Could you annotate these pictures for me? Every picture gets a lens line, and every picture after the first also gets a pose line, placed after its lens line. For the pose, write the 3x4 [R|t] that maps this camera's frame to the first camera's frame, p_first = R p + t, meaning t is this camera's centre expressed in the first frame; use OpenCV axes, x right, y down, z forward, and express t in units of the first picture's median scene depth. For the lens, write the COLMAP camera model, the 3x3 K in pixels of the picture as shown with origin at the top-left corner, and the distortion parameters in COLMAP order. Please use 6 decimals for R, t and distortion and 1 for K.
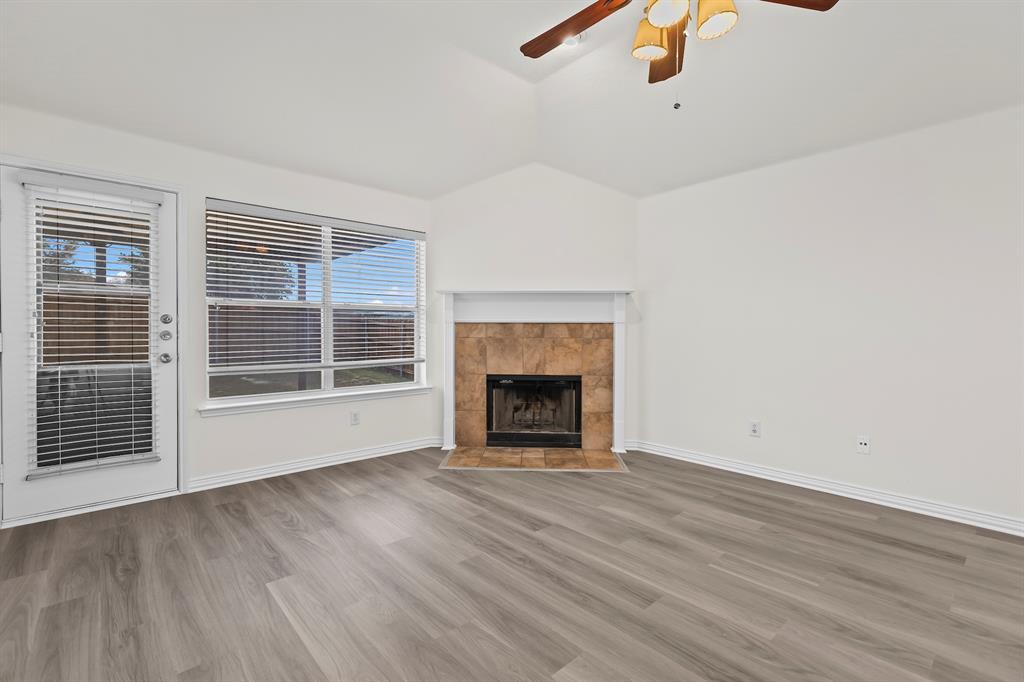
lens RADIAL K [[465.3, 0, 500.5], [0, 465.3, 338.0], [0, 0, 1]] dist [0.002245, -0.000297]
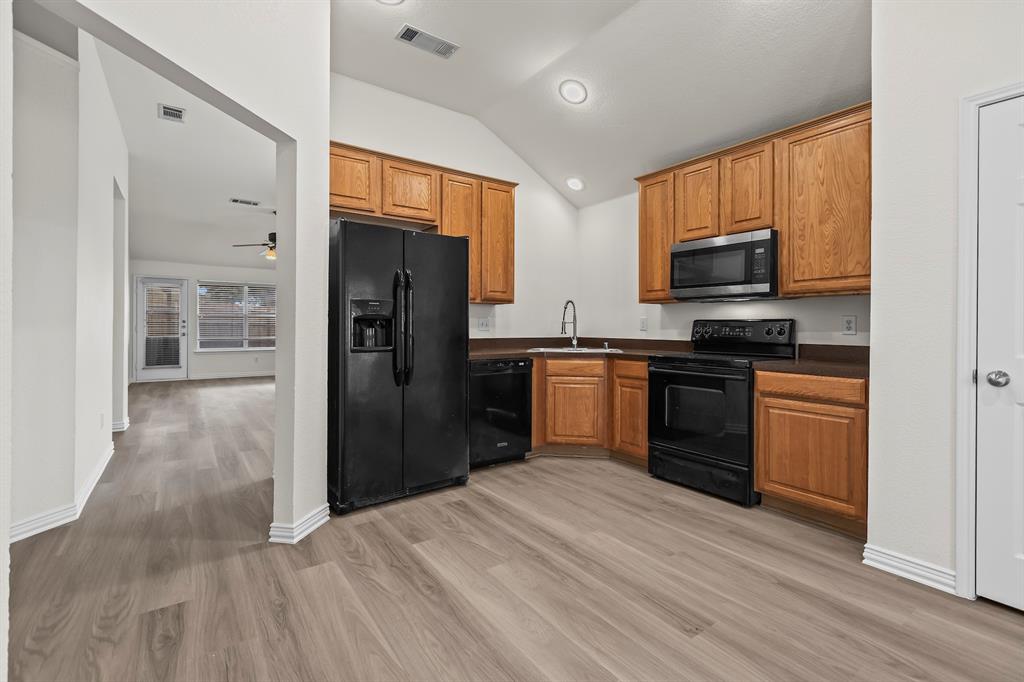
lens RADIAL K [[465.3, 0, 523.2], [0, 465.3, 332.5], [0, 0, 1]] dist [0.002245, -0.000297]
pose [[0.994177, -0.000302, -0.107760, 1.585848], [-0.000116, 0.999993, -0.003871, 0.037952], [0.107760, 0.003861, 0.994169, -1.564260]]
